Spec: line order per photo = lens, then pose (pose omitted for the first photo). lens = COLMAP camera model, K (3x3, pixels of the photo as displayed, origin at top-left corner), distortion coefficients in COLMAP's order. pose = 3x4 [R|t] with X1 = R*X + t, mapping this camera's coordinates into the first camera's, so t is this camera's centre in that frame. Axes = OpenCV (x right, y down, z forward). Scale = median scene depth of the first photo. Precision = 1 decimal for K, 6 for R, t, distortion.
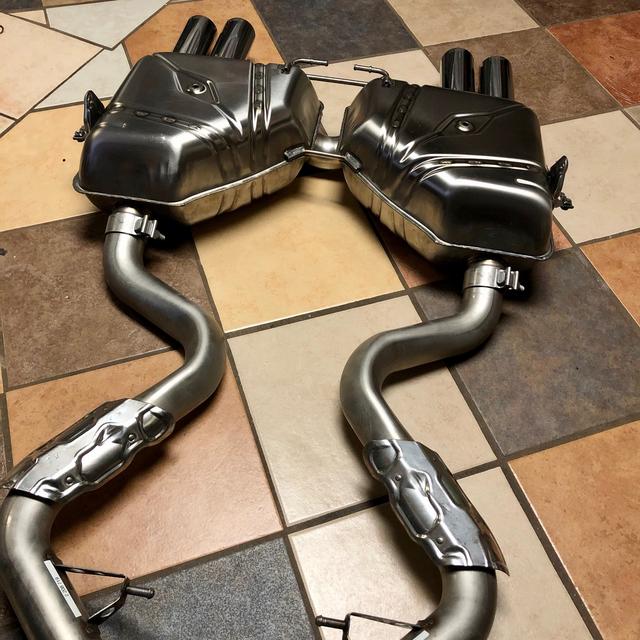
lens RADIAL K [[691.4, 0, 320.0], [0, 691.4, 320.0], [0, 0, 1]] dist [0.015861, -0.026057]
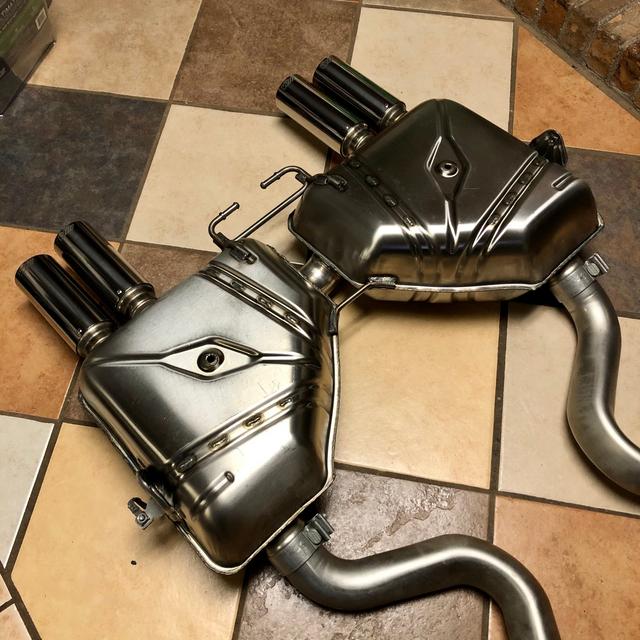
lens RADIAL K [[691.4, 0, 320.0], [0, 691.4, 320.0], [0, 0, 1]] dist [0.015861, -0.026057]
pose [[0.485918, -0.804815, 0.340818, -0.352020], [0.719244, 0.589768, 0.367236, -0.563265], [-0.496561, 0.066685, 0.865437, 0.284538]]
